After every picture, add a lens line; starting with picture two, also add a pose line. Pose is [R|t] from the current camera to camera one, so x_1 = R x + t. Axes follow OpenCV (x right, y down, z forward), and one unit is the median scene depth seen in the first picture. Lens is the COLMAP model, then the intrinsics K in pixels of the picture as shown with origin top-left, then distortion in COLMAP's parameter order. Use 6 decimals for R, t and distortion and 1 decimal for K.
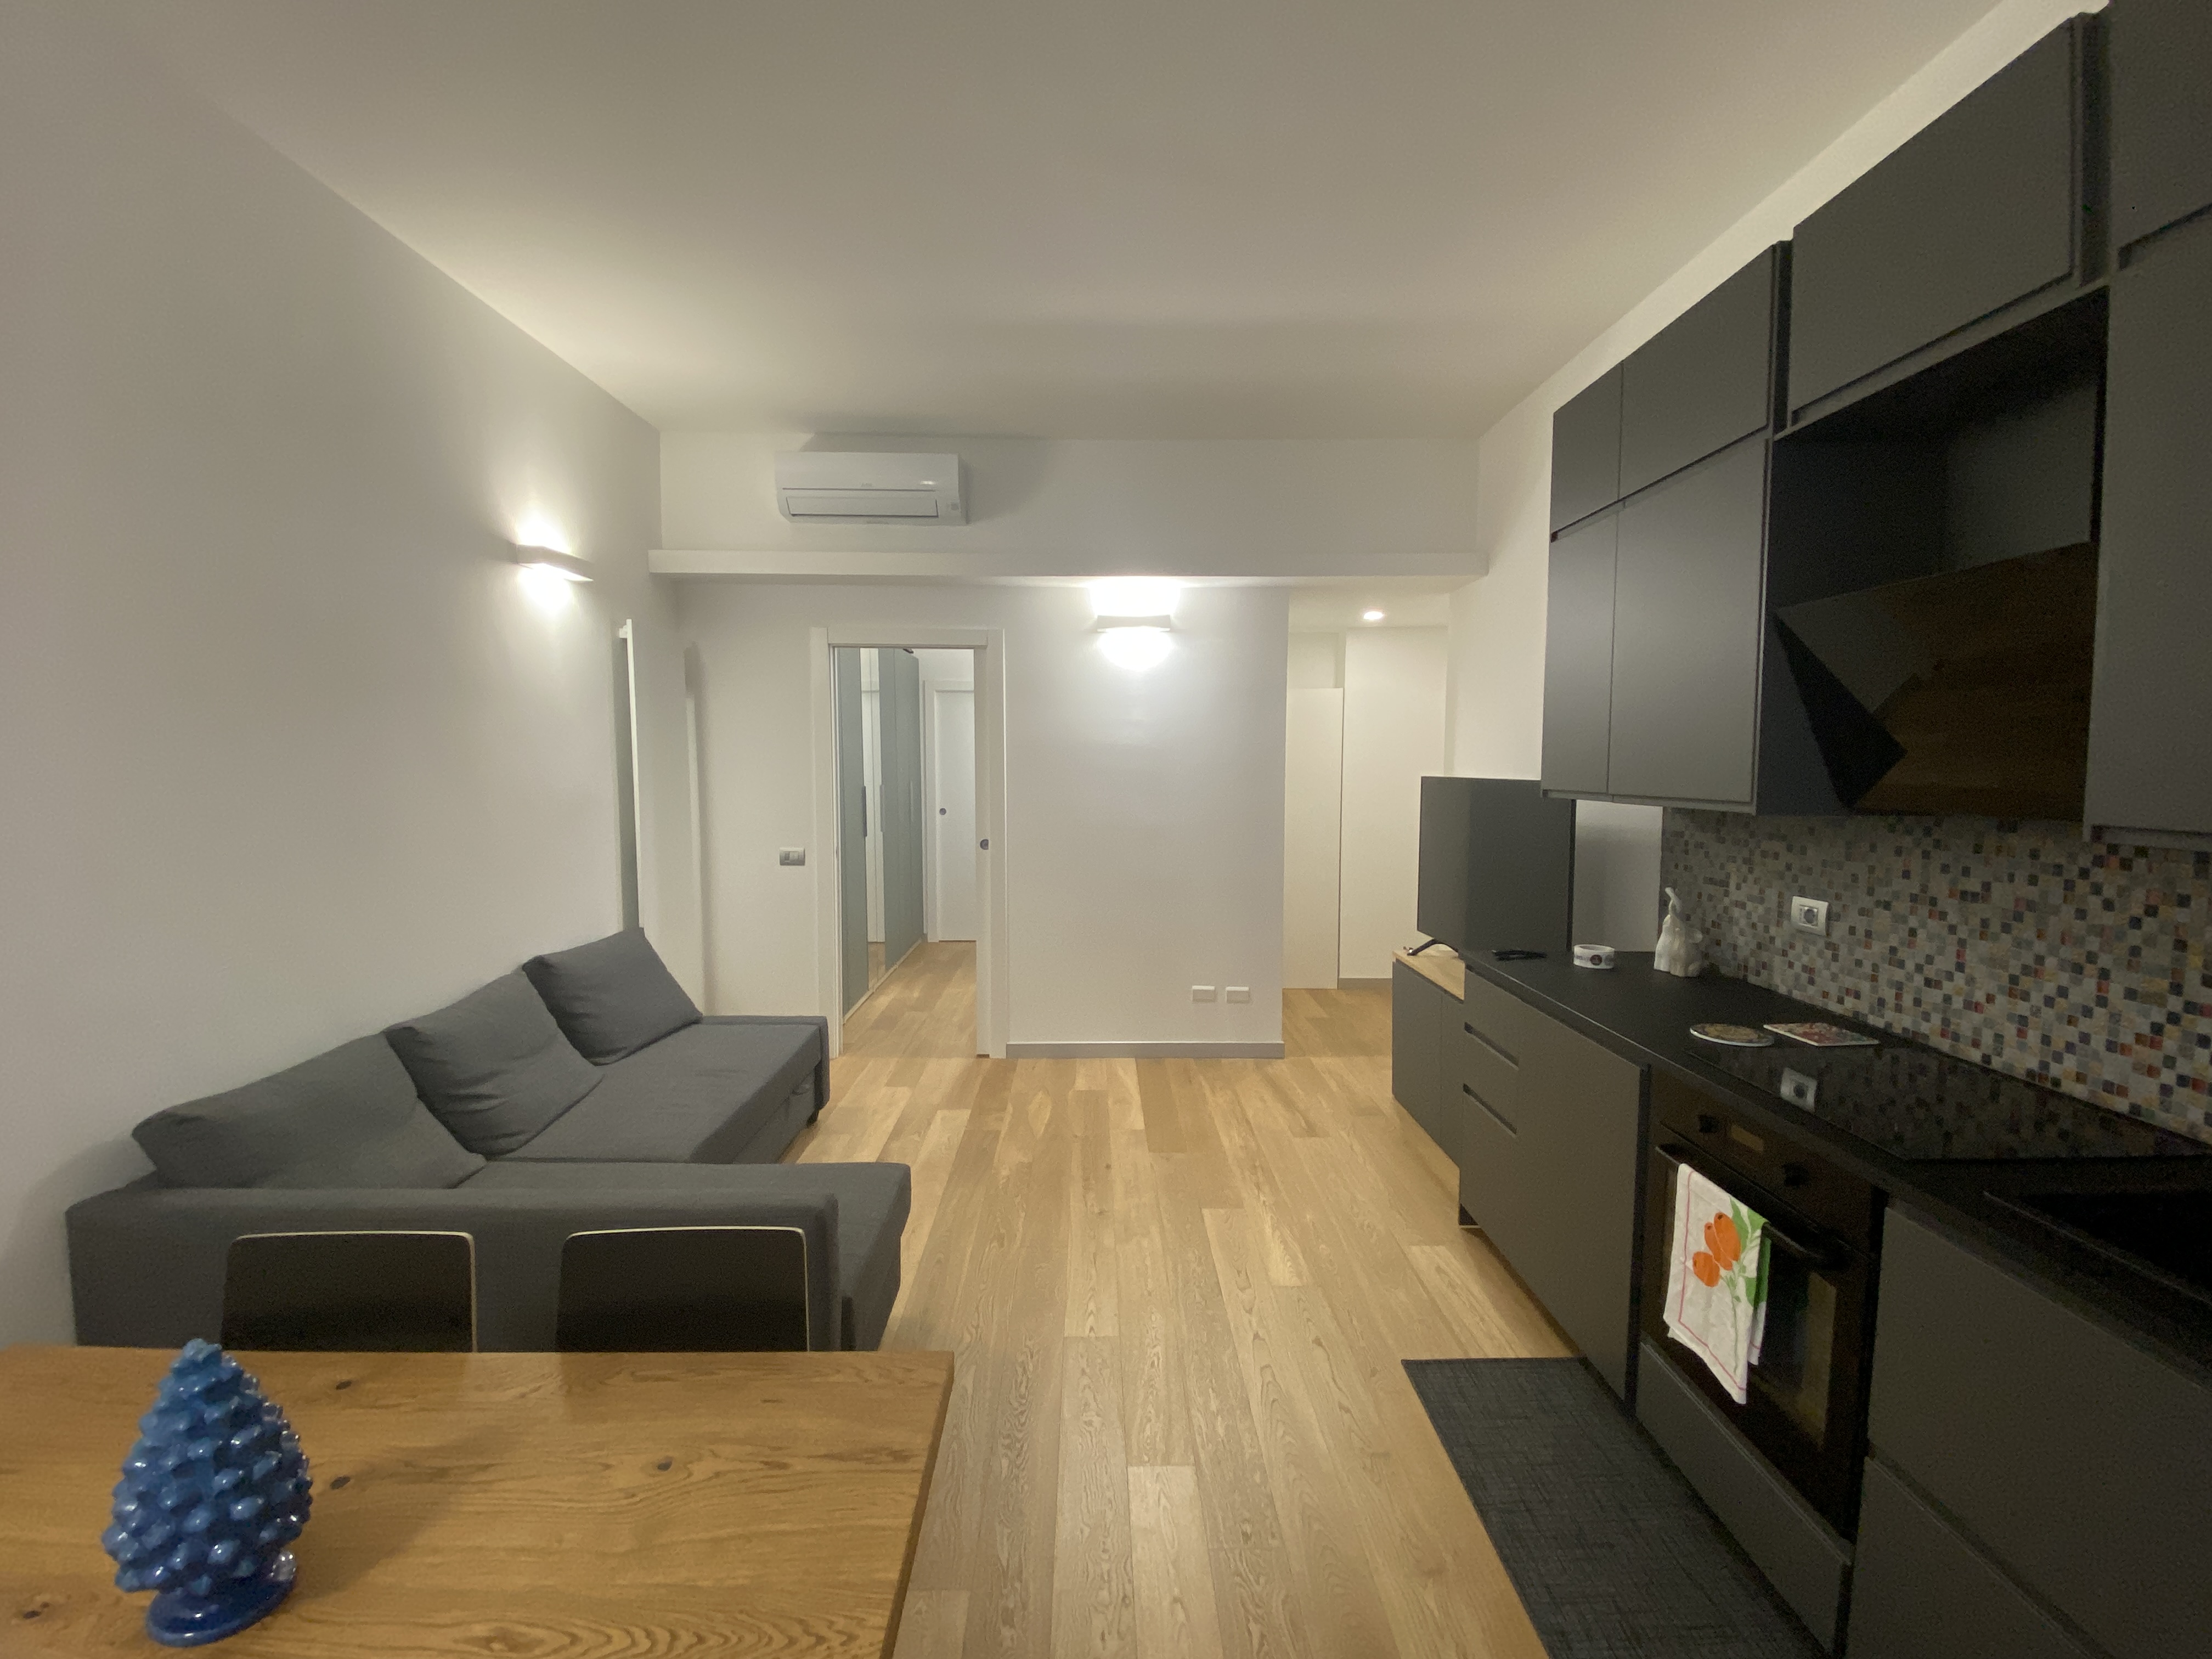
lens RADIAL K [[964.2, 0, 1127.5], [0, 964.2, 827.2], [0, 0, 1]] dist [0.012097, -0.019139]
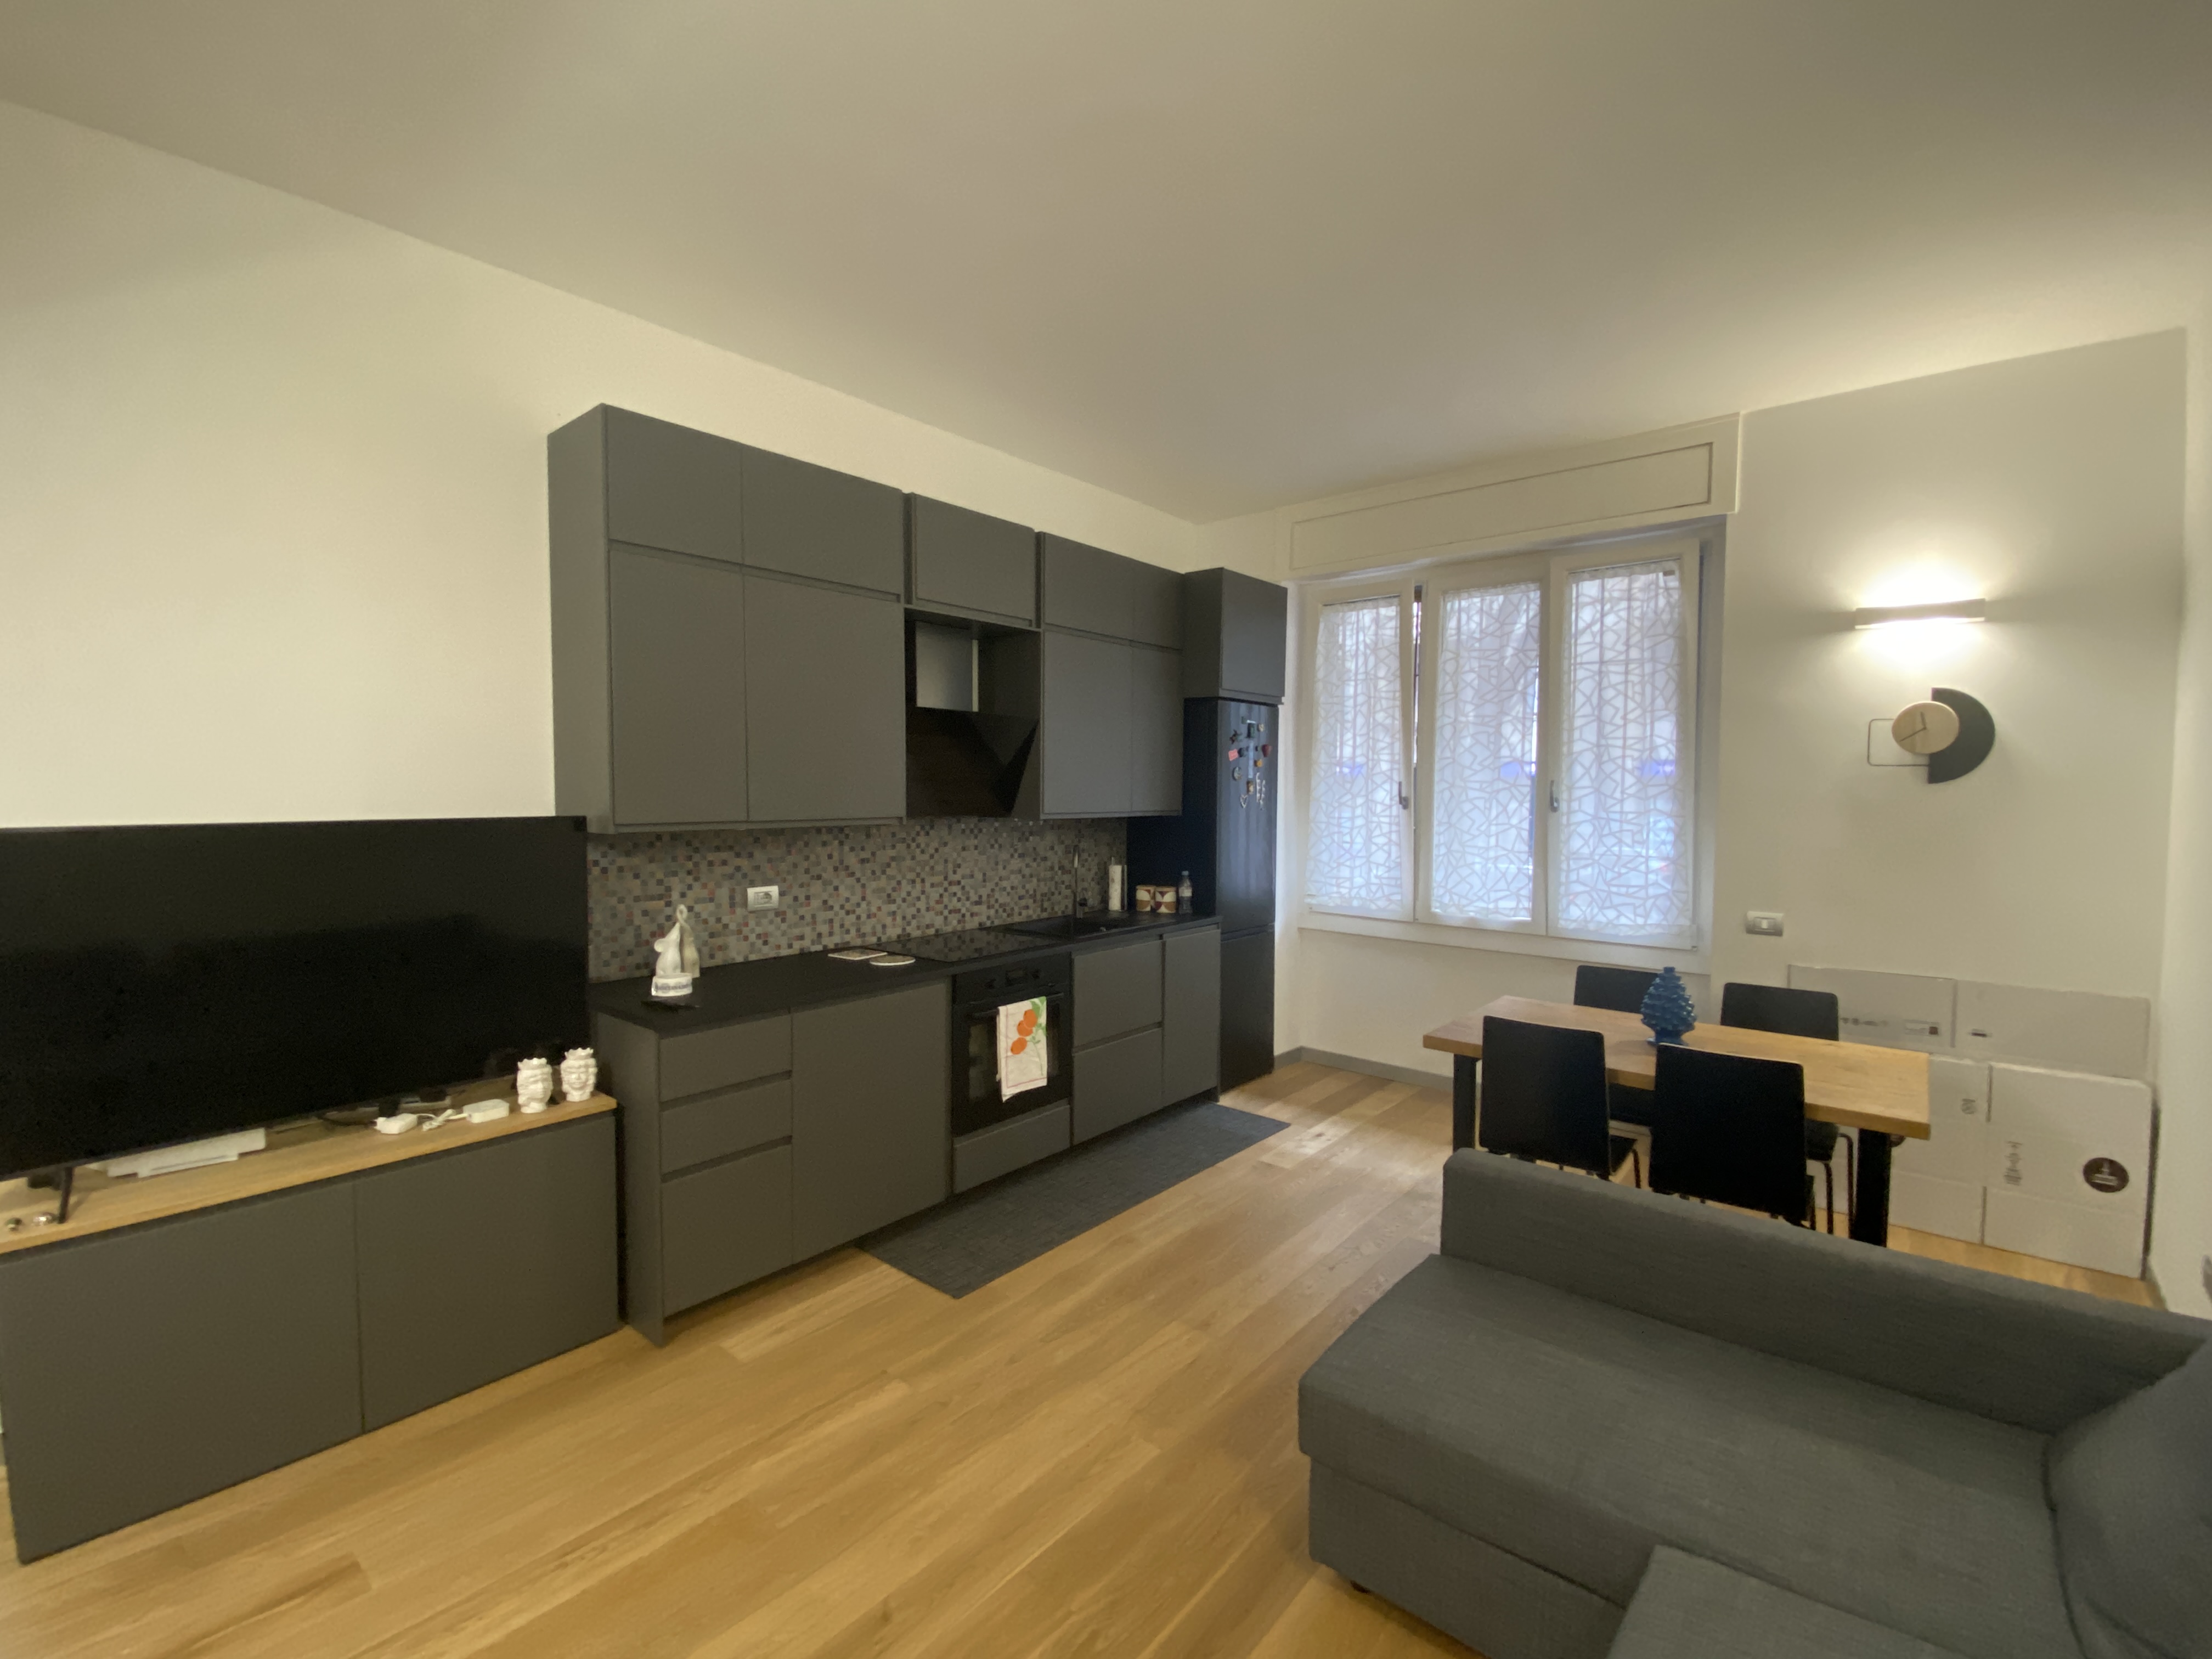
lens RADIAL K [[951.1, 0, 1104.9], [0, 951.1, 823.9], [0, 0, 1]] dist [0.031210, -0.026182]
pose [[-0.748699, -0.034488, 0.662013, -0.718167], [0.035479, 0.995130, 0.091966, -0.153804], [-0.661960, 0.092342, -0.743829, 2.005117]]
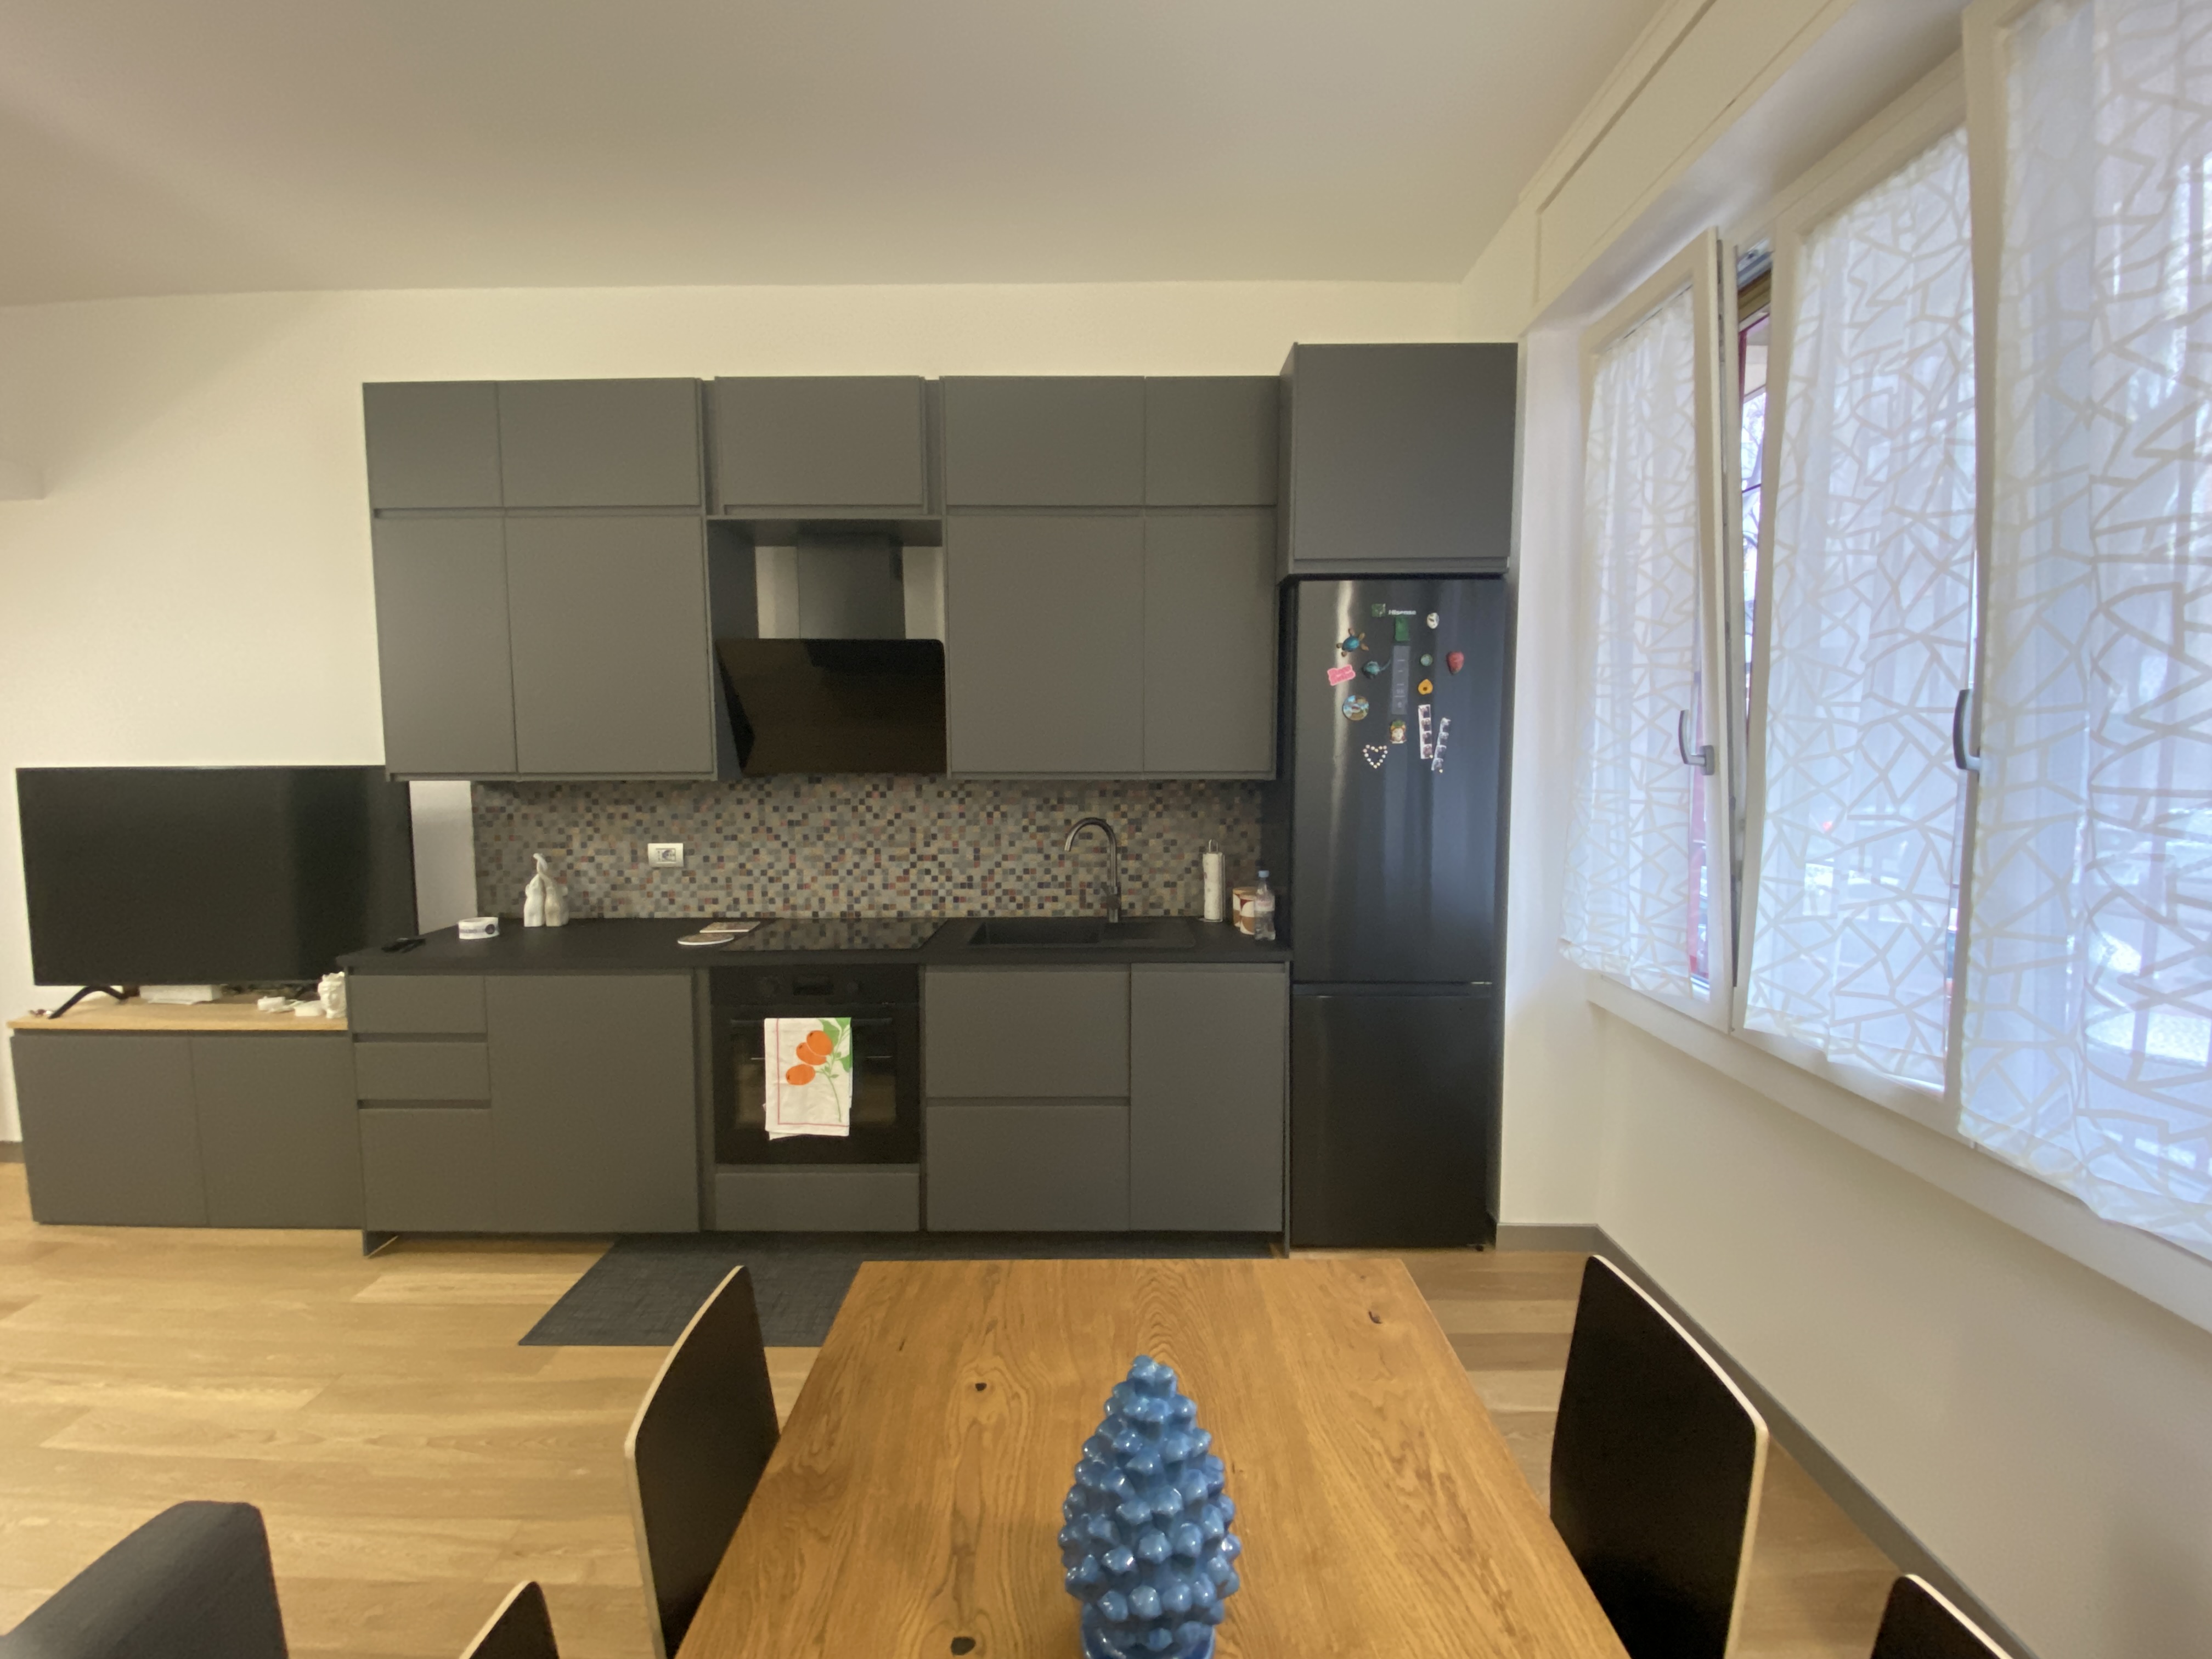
lens RADIAL K [[951.1, 0, 1104.9], [0, 951.1, 823.9], [0, 0, 1]] dist [0.031210, -0.026182]
pose [[0.020258, -0.083496, 0.996302, -0.754009], [0.069809, 0.994193, 0.081900, -0.025038], [-0.997355, 0.067892, 0.025969, 0.391542]]
